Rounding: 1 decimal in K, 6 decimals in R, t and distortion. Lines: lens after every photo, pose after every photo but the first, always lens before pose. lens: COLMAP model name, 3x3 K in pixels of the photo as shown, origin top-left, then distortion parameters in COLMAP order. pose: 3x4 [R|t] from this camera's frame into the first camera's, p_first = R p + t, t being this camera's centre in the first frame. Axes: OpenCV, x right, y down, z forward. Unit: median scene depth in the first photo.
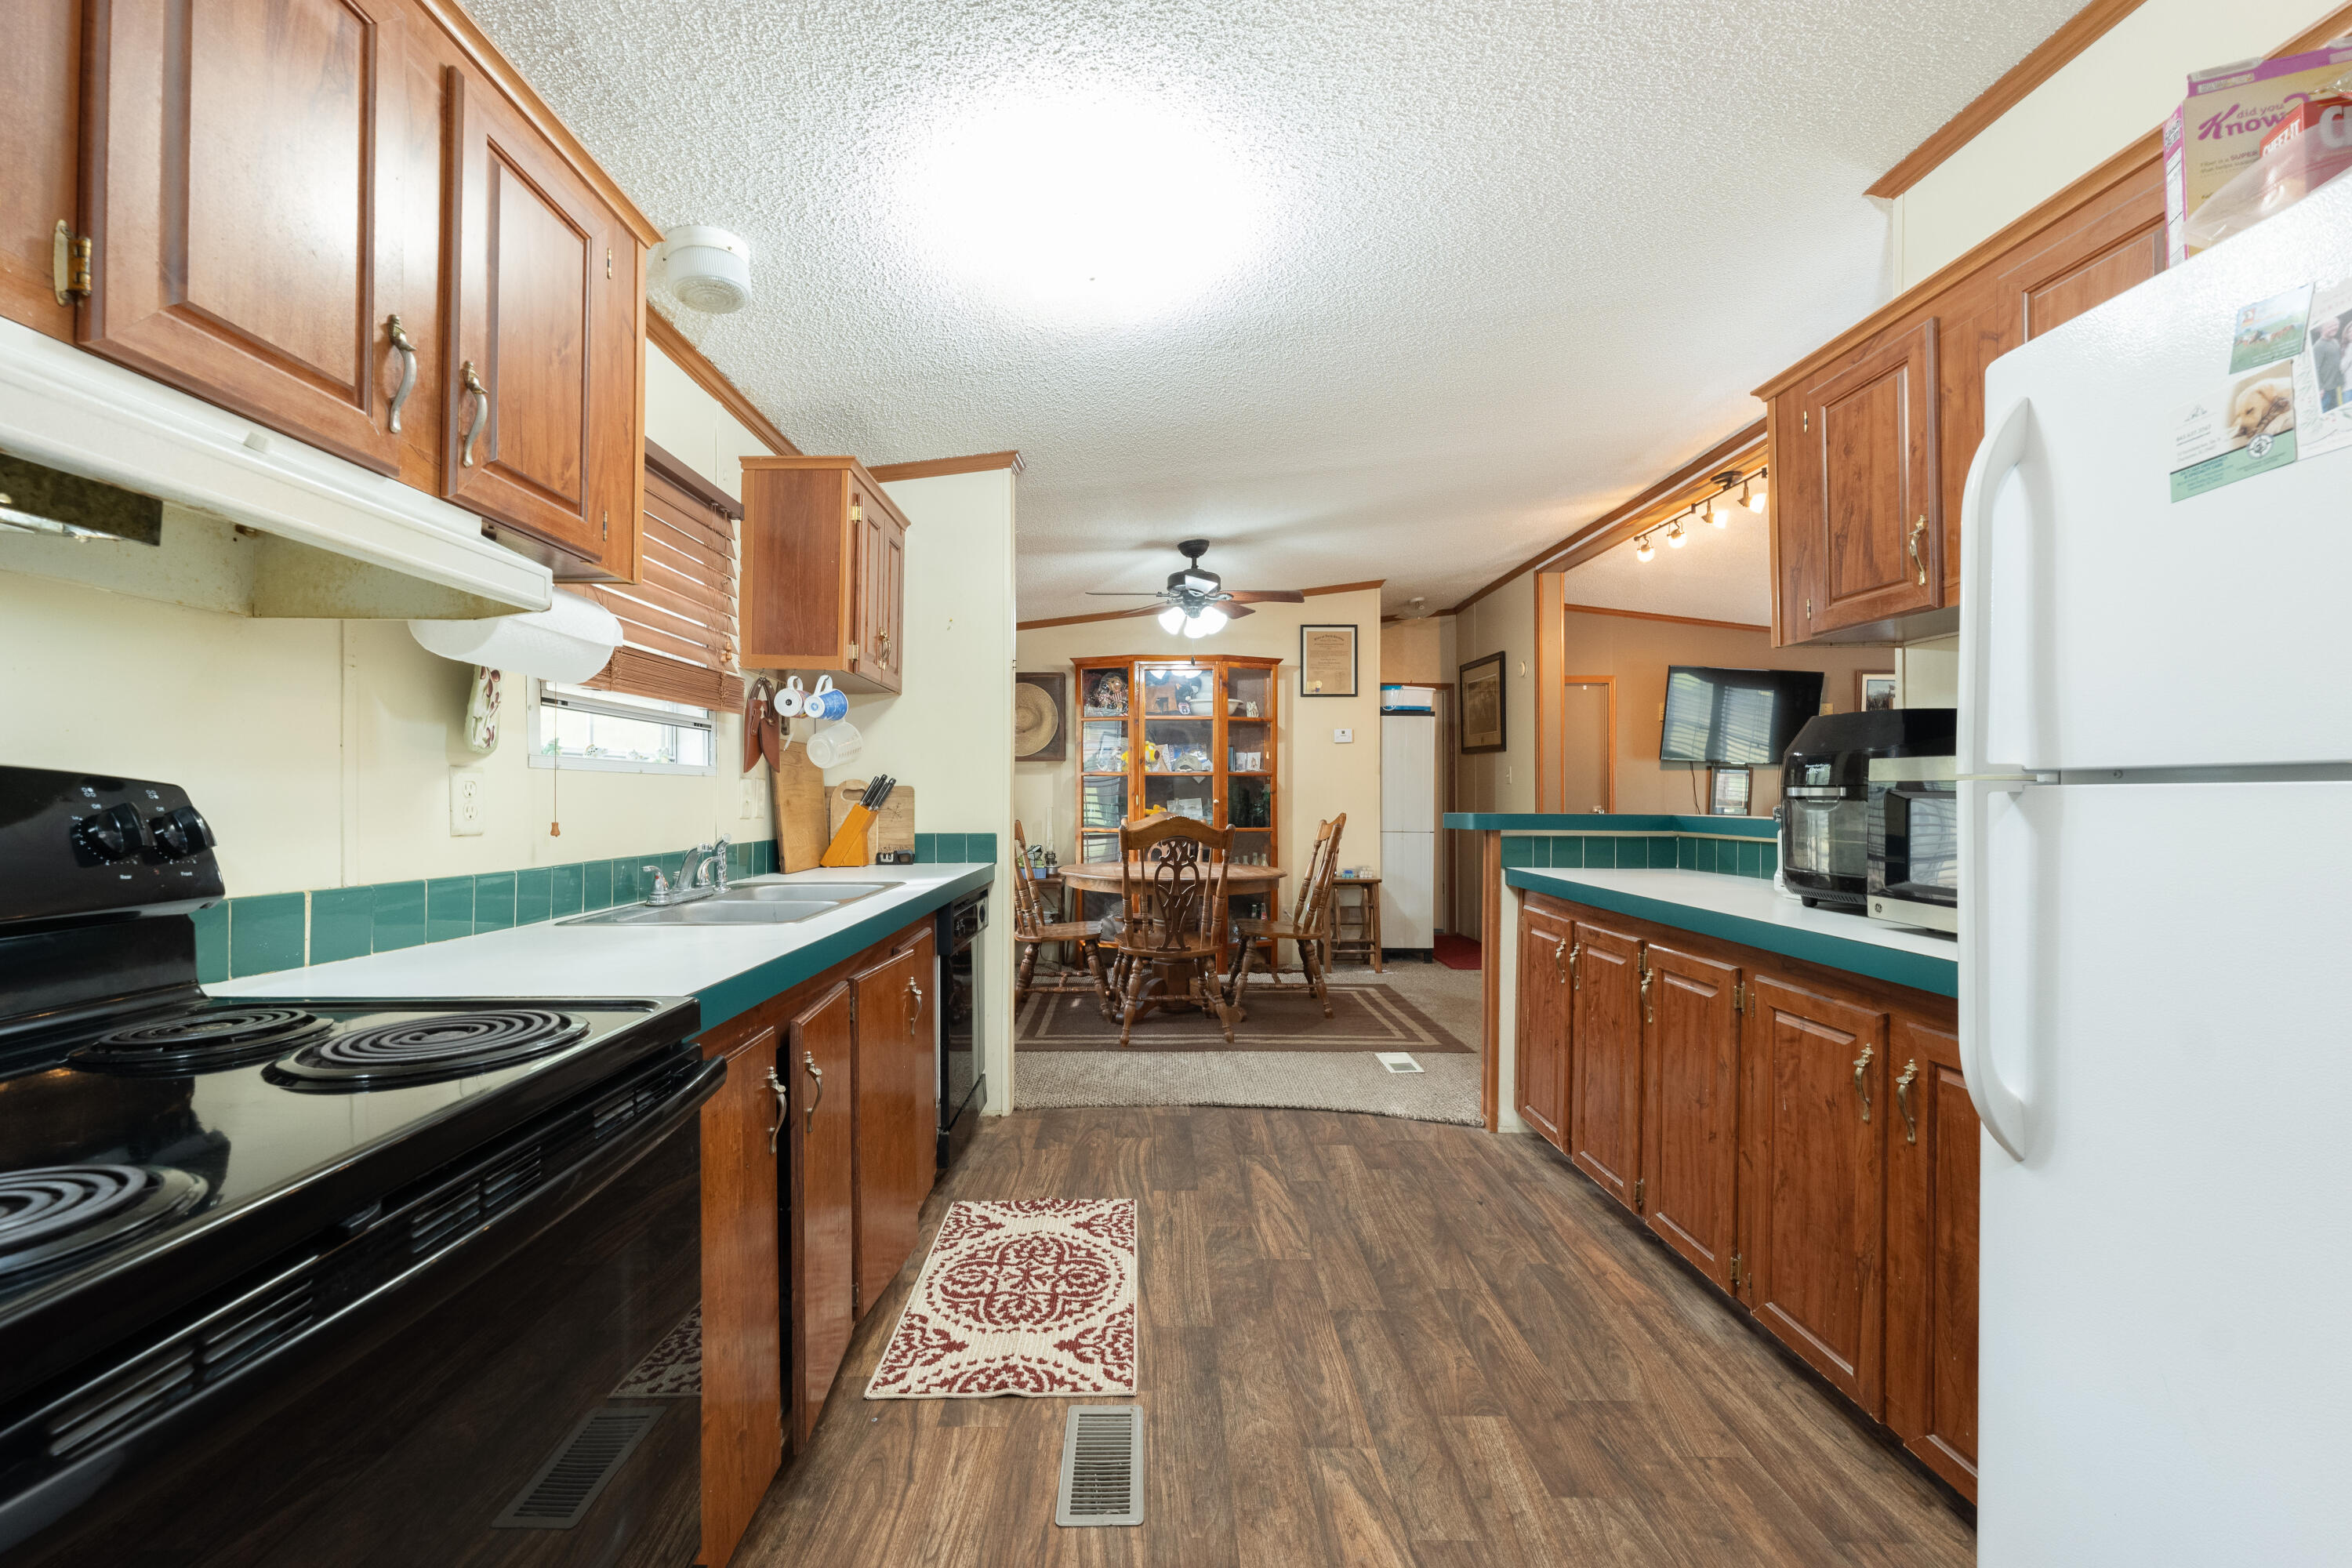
lens RADIAL K [[937.6, 0, 1171.9], [0, 937.6, 787.8], [0, 0, 1]] dist [0.003790, 0.000023]
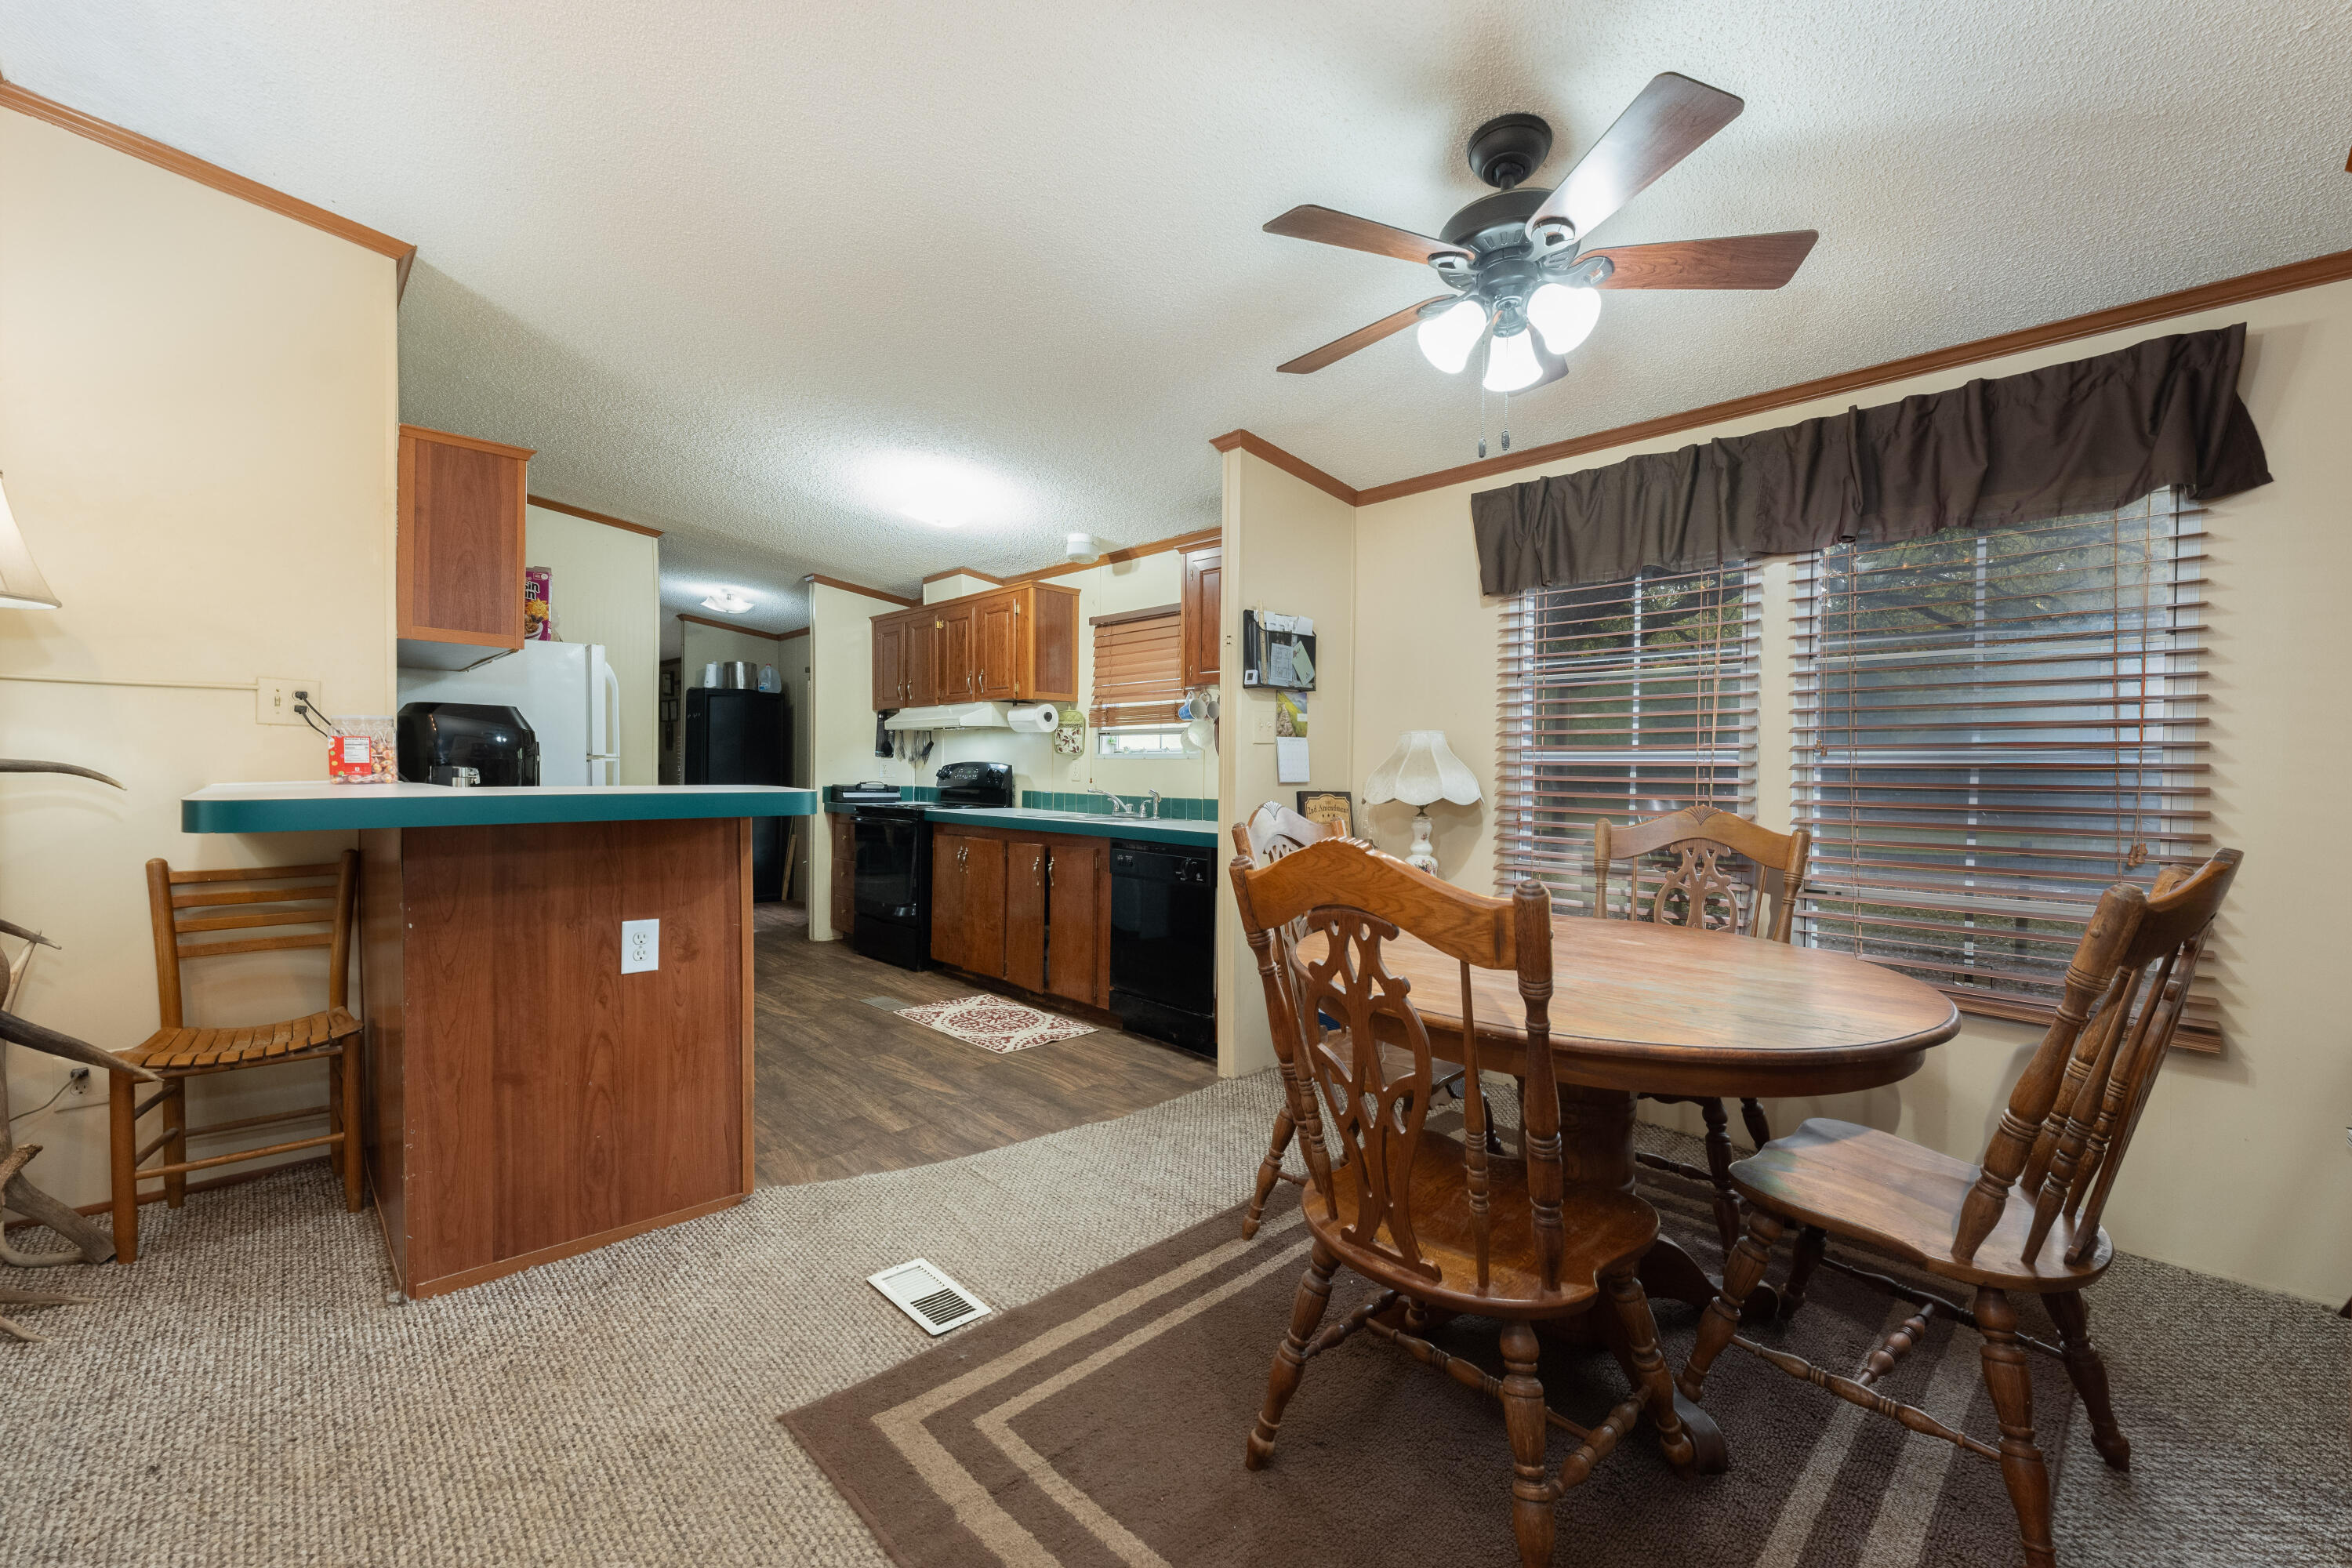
lens RADIAL K [[937.6, 0, 1170.0], [0, 937.6, 779.4], [0, 0, 1]] dist [0.003790, 0.000023]
pose [[-0.729683, -0.004447, -0.683771, 0.684358], [-0.007684, 0.999969, 0.001697, 0.017078], [0.683743, 0.006492, -0.729694, 2.017172]]
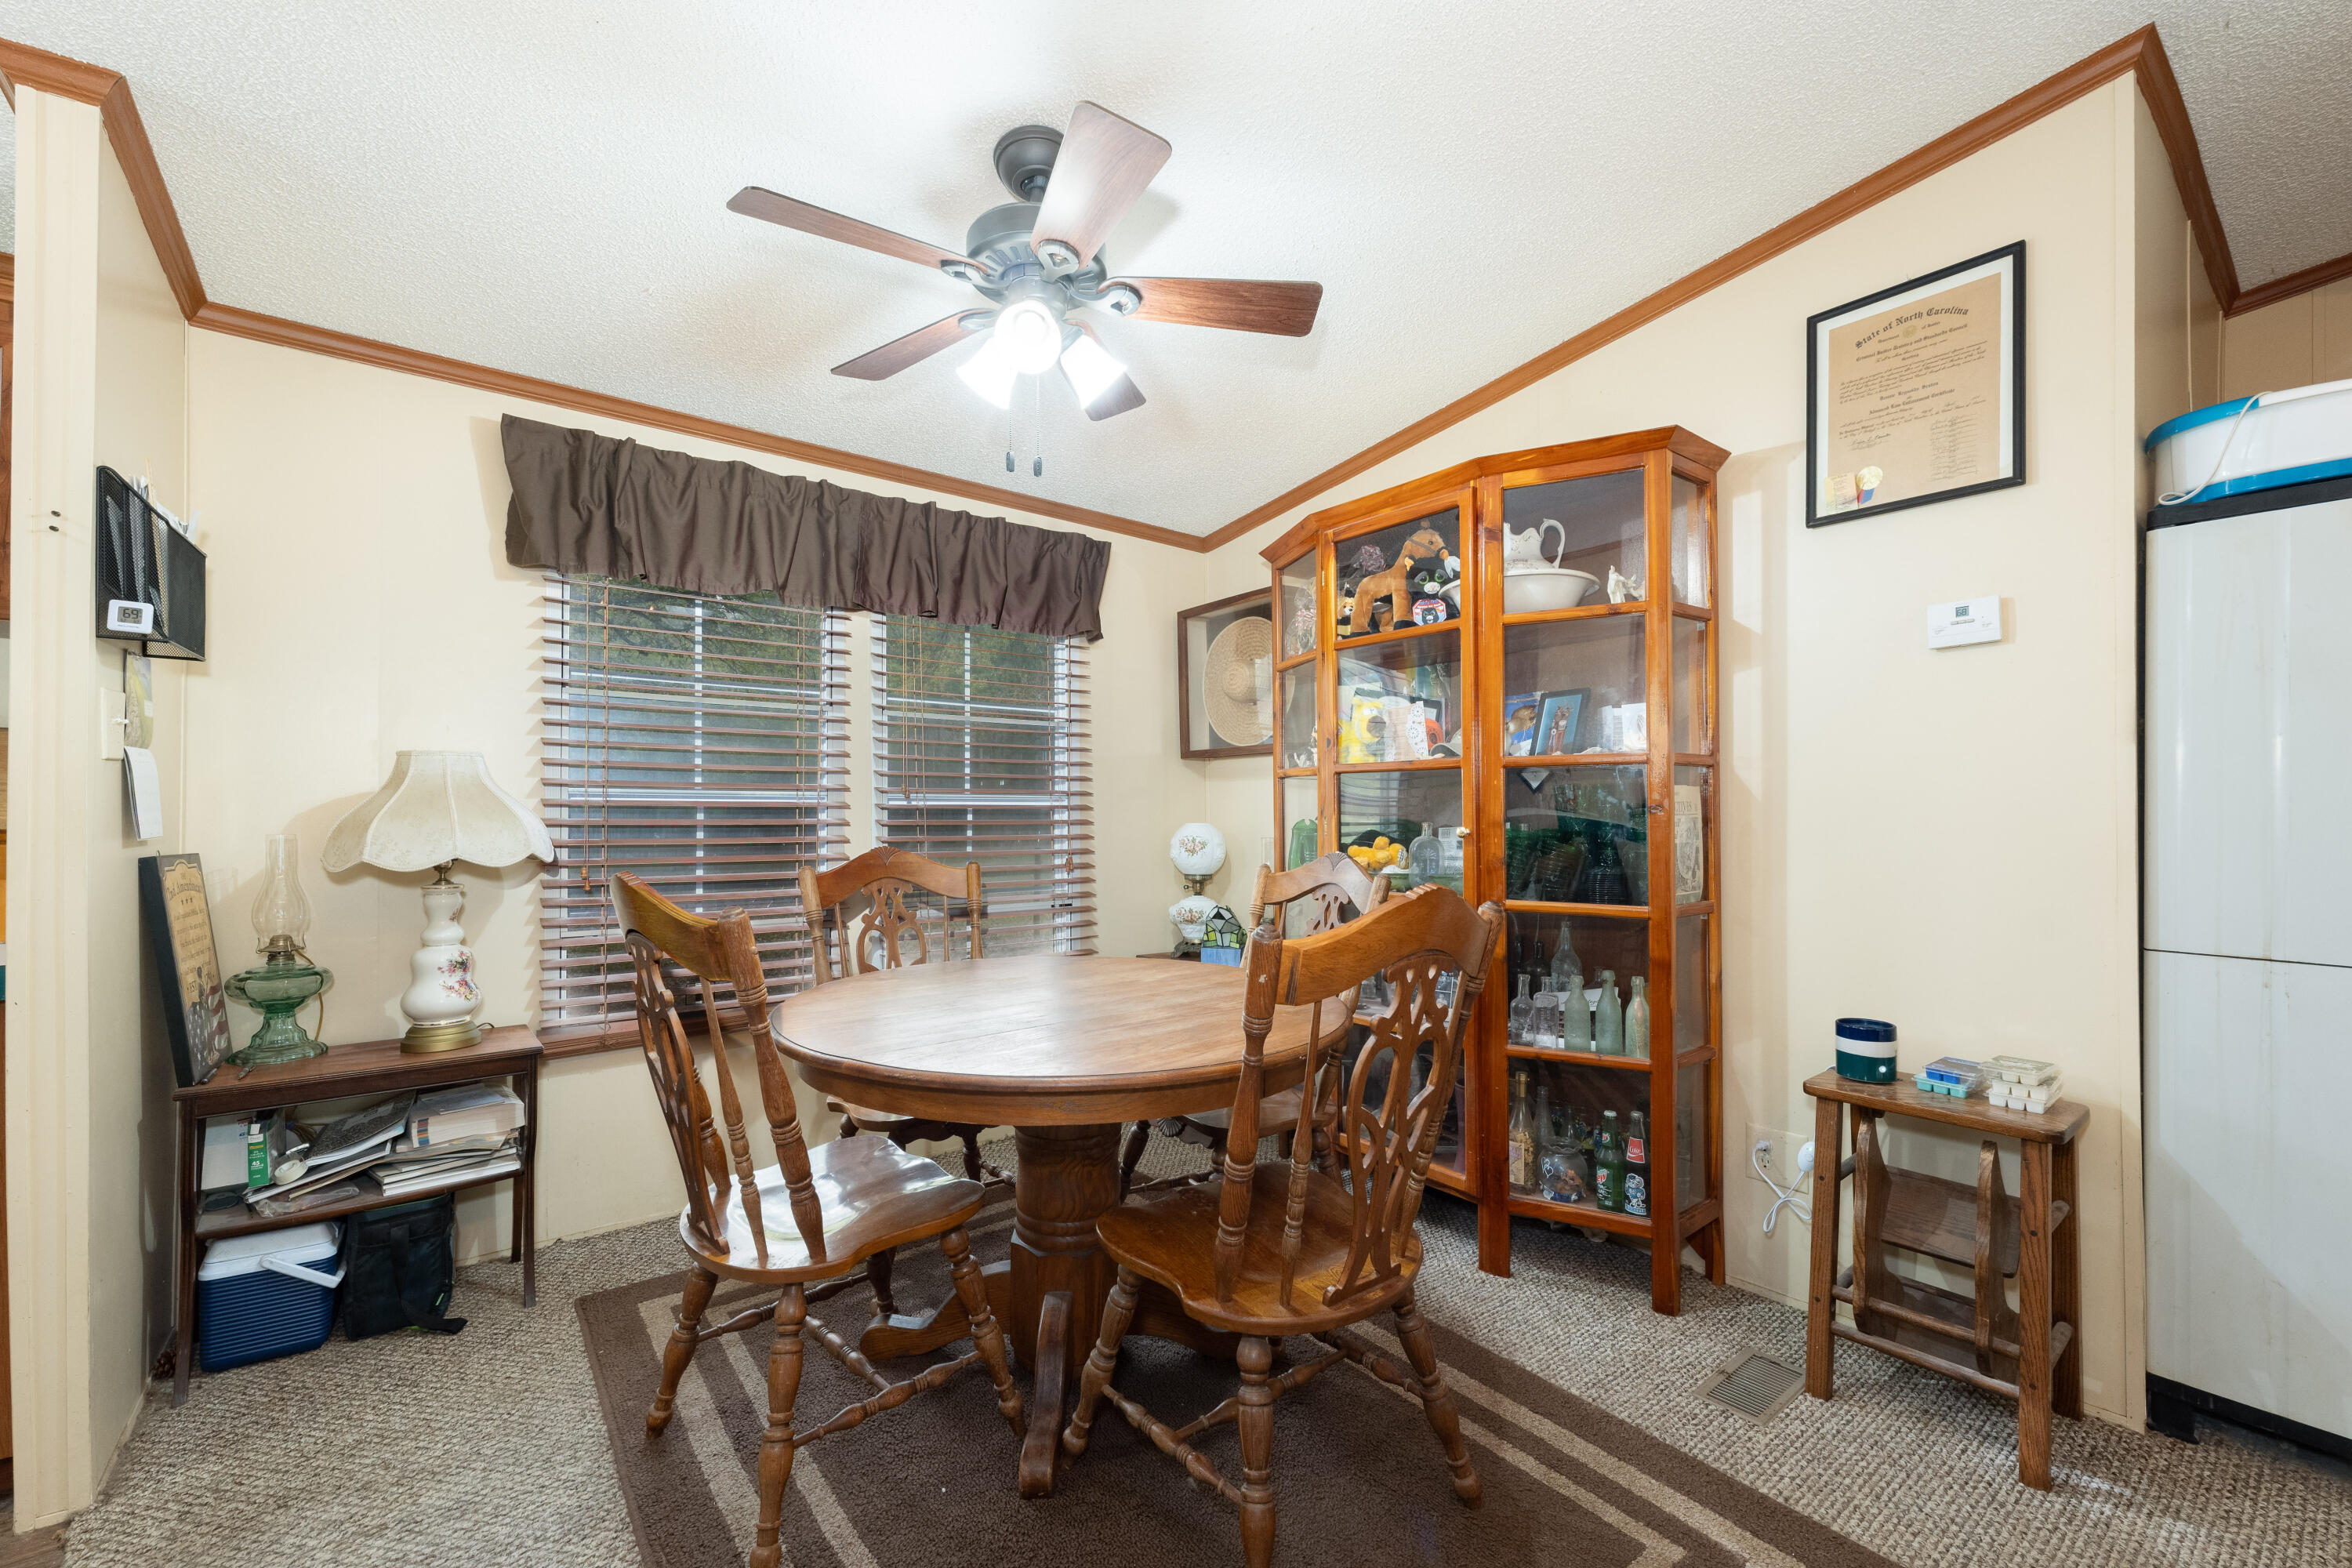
lens RADIAL K [[979.1, 0, 1181.2], [0, 979.1, 794.1], [0, 0, 1]] dist [0.002156, -0.000085]
pose [[0.611204, -0.019766, -0.791226, 0.636238], [0.005867, 0.999774, -0.020444, 0.010405], [0.791452, 0.007854, 0.611181, 1.389907]]
